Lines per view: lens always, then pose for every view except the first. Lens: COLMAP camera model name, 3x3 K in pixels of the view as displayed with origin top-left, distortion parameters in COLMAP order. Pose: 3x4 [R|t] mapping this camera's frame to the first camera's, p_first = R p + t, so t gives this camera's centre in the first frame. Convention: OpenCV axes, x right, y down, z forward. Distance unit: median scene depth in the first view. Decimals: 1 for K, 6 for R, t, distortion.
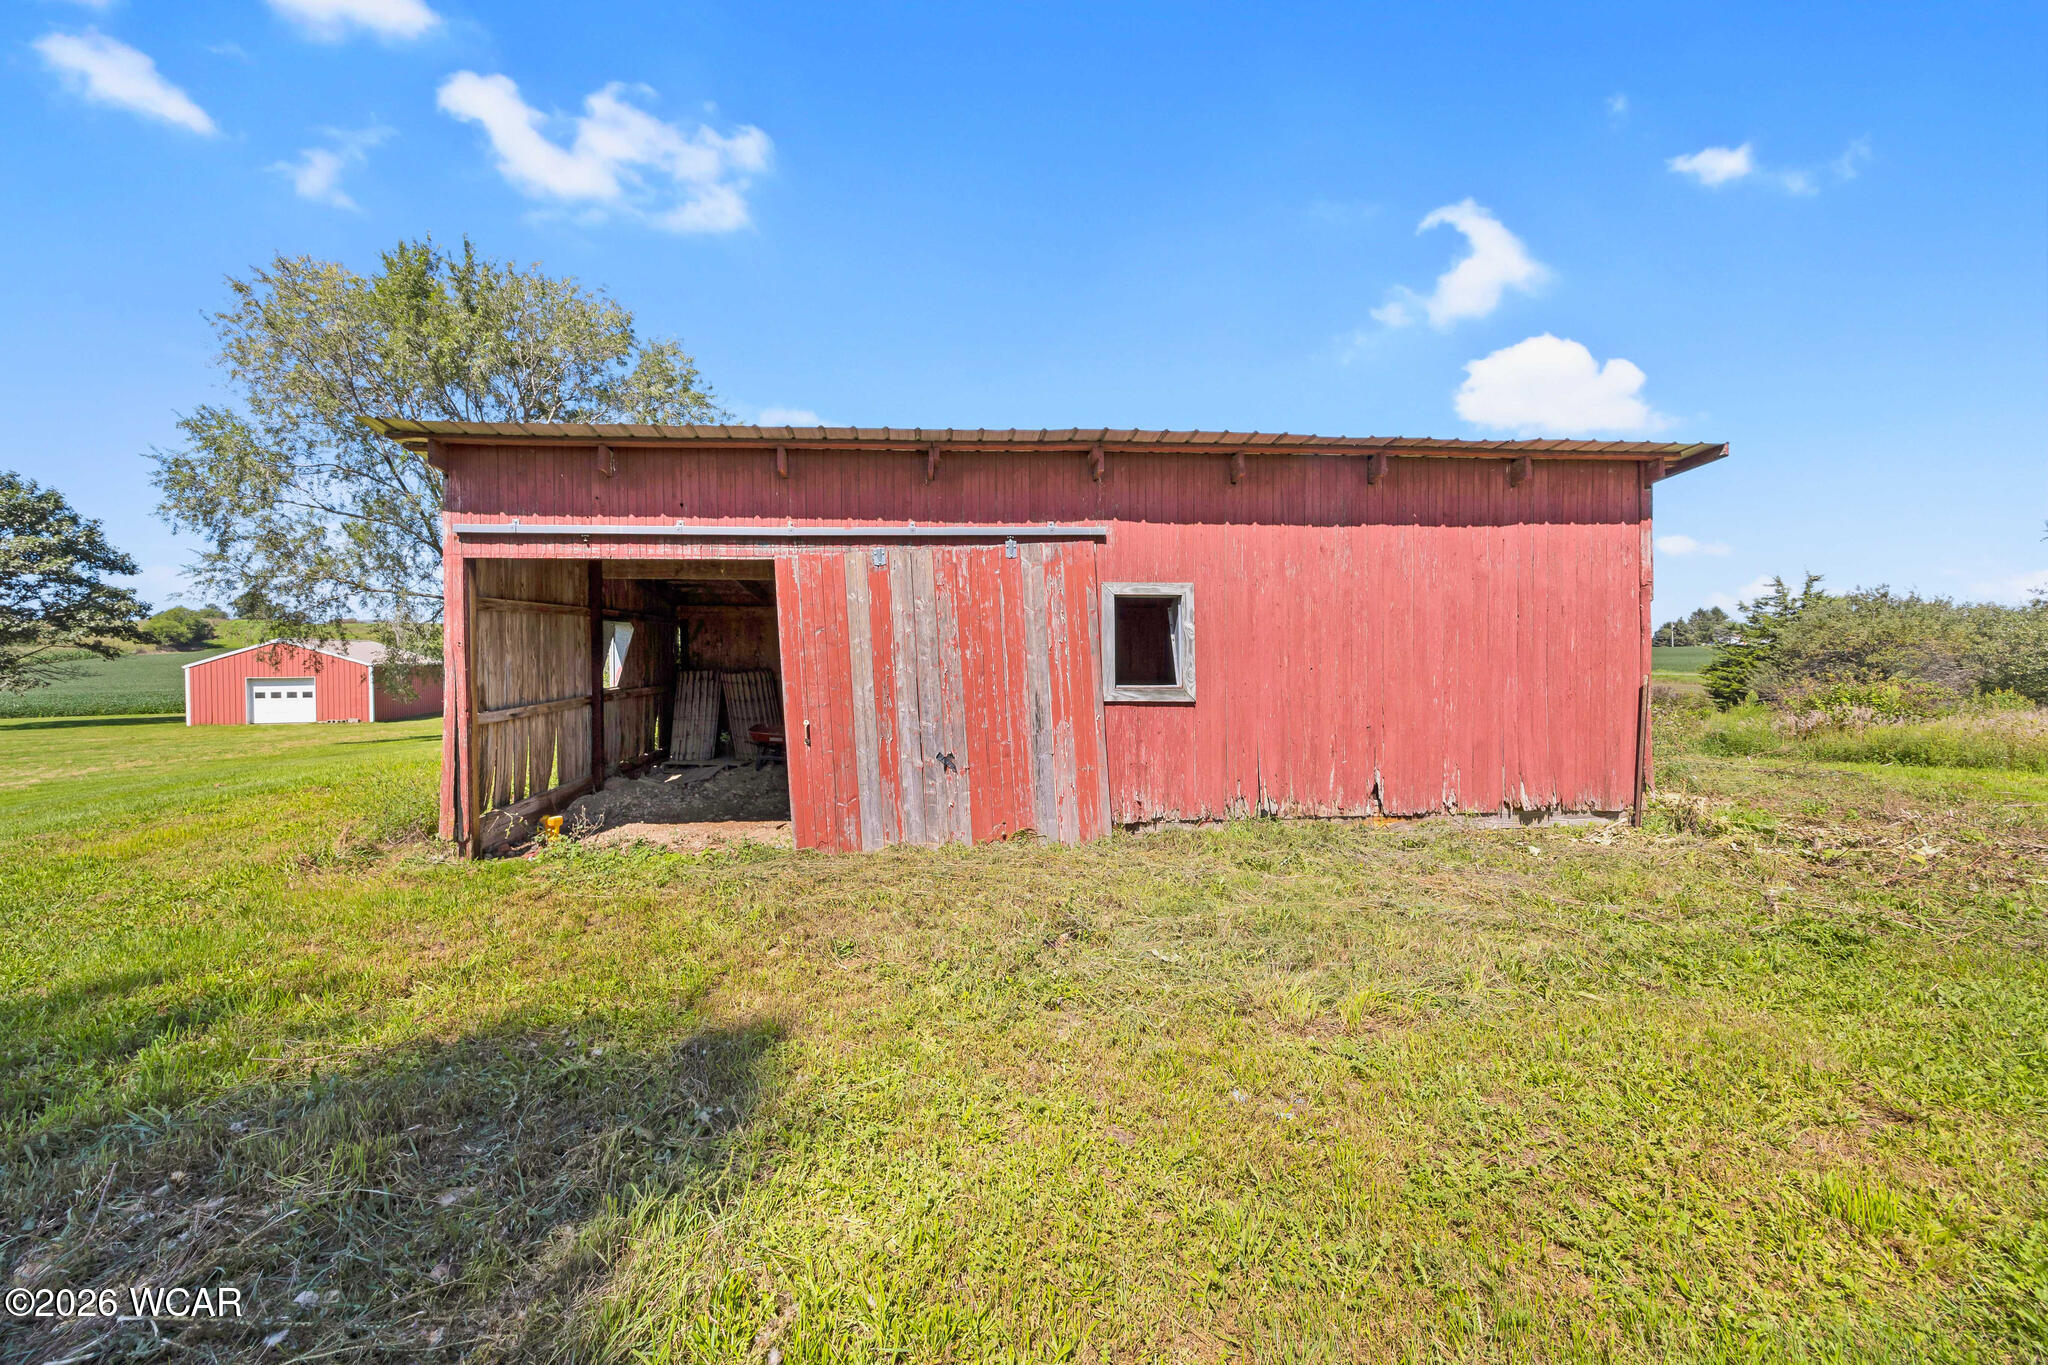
lens RADIAL K [[793.9, 0, 983.7], [0, 793.9, 664.2], [0, 0, 1]] dist [-0.014611, -0.000120]
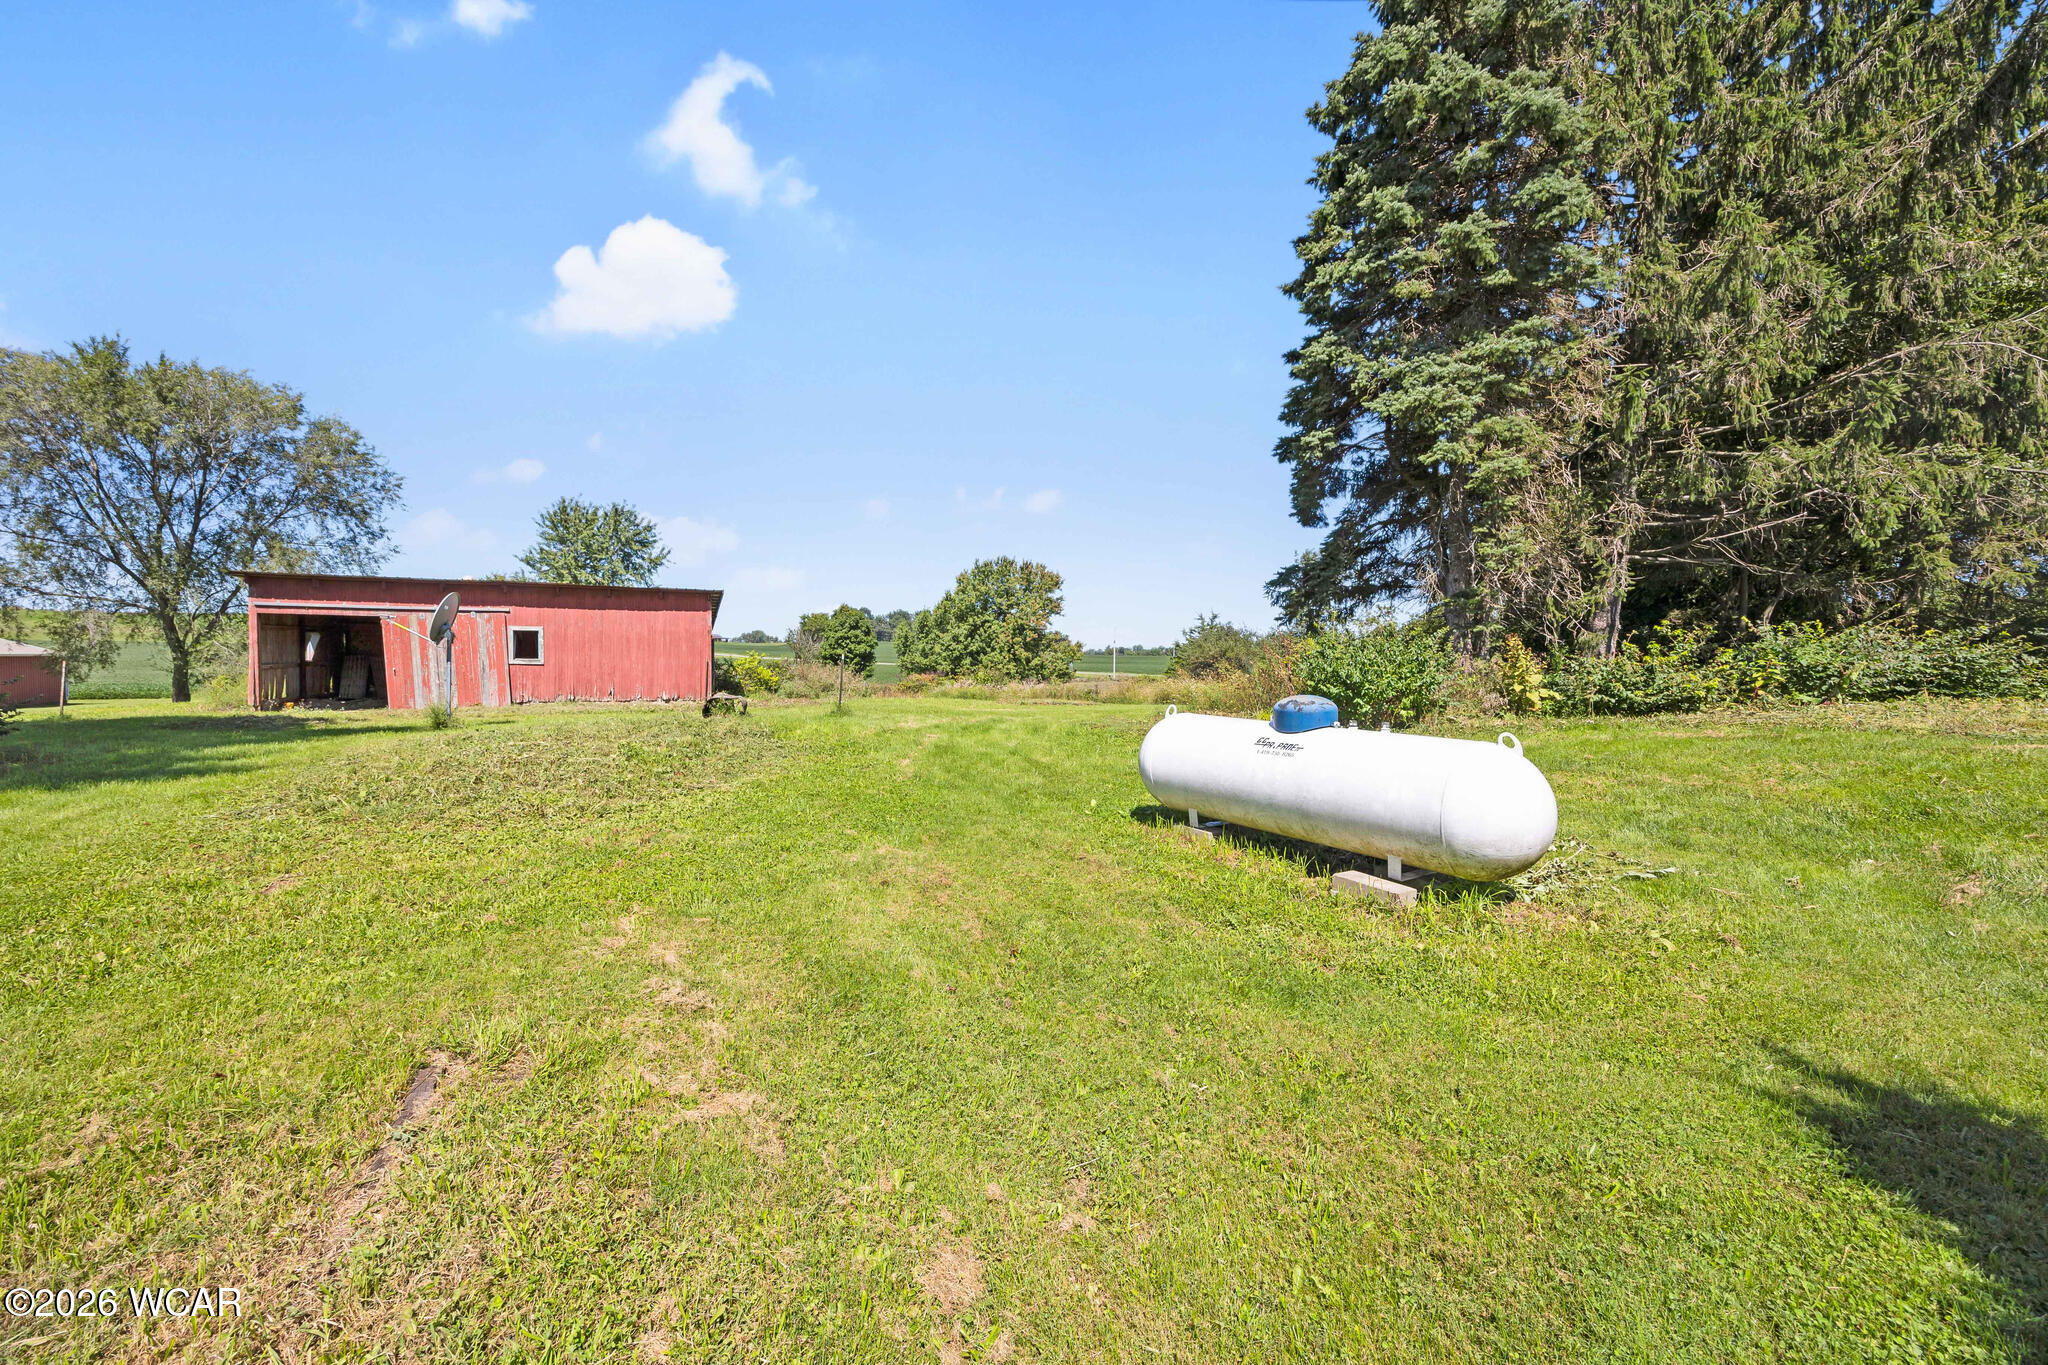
lens RADIAL K [[793.9, 0, 1042.9], [0, 793.9, 680.4], [0, 0, 1]] dist [-0.014611, -0.000120]
pose [[0.935482, 0.005855, 0.353325, 0.337648], [-0.010414, 0.999885, 0.011005, 0.018624], [-0.353220, -0.013974, 0.935436, -0.881031]]
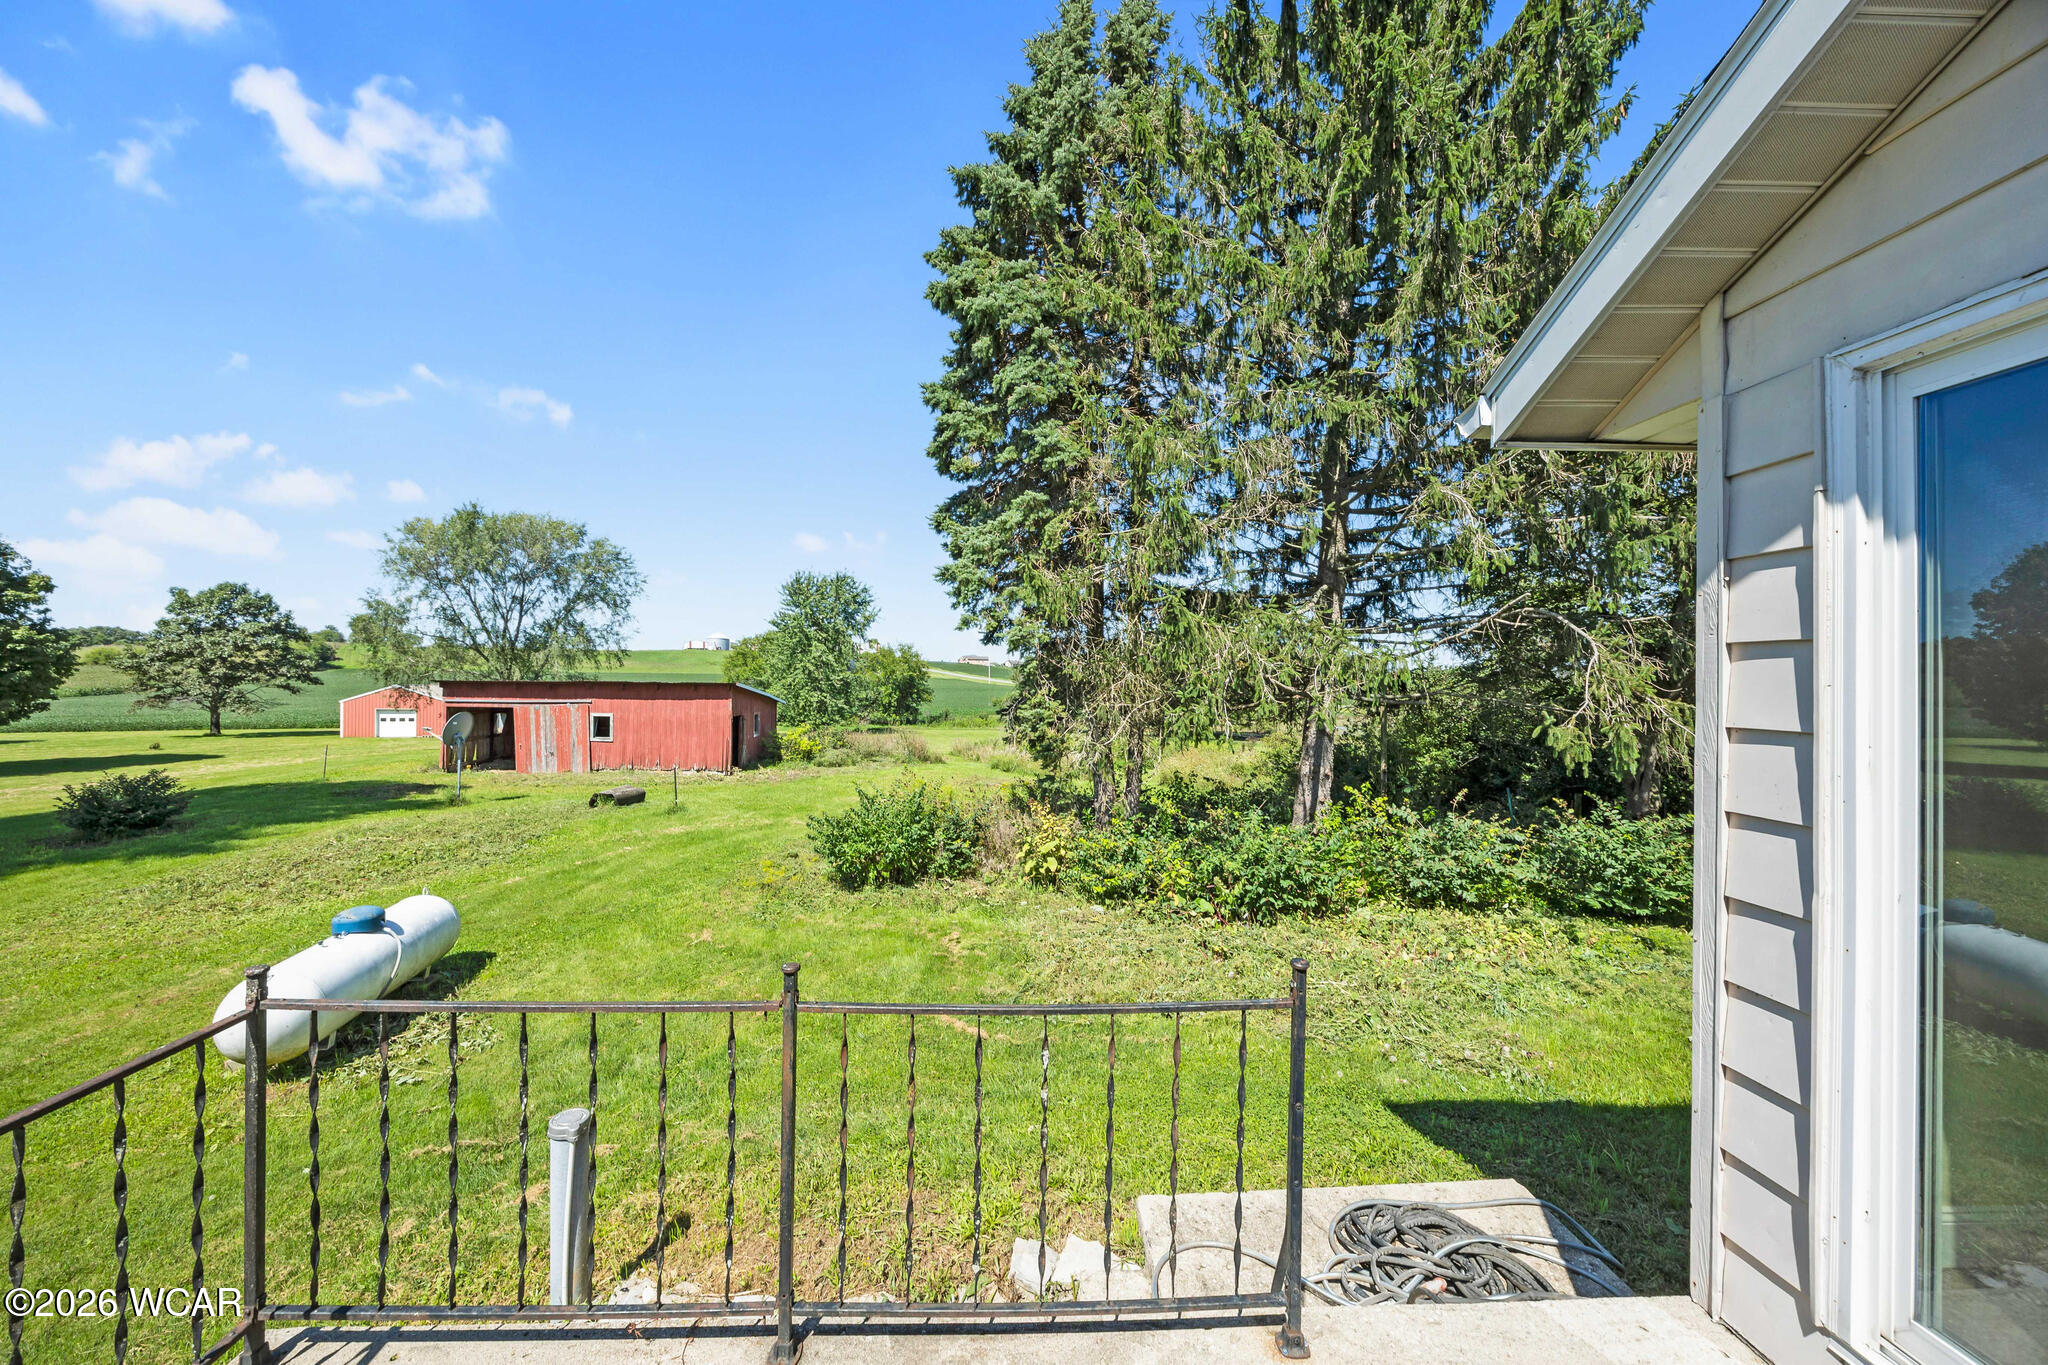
lens RADIAL K [[793.9, 0, 1017.0], [0, 793.9, 675.7], [0, 0, 1]] dist [-0.014611, -0.000120]
pose [[0.998368, 0.018164, -0.054133, 0.873679], [-0.018998, 0.999708, -0.014921, -0.093089], [0.053847, 0.015925, 0.998422, -1.025038]]
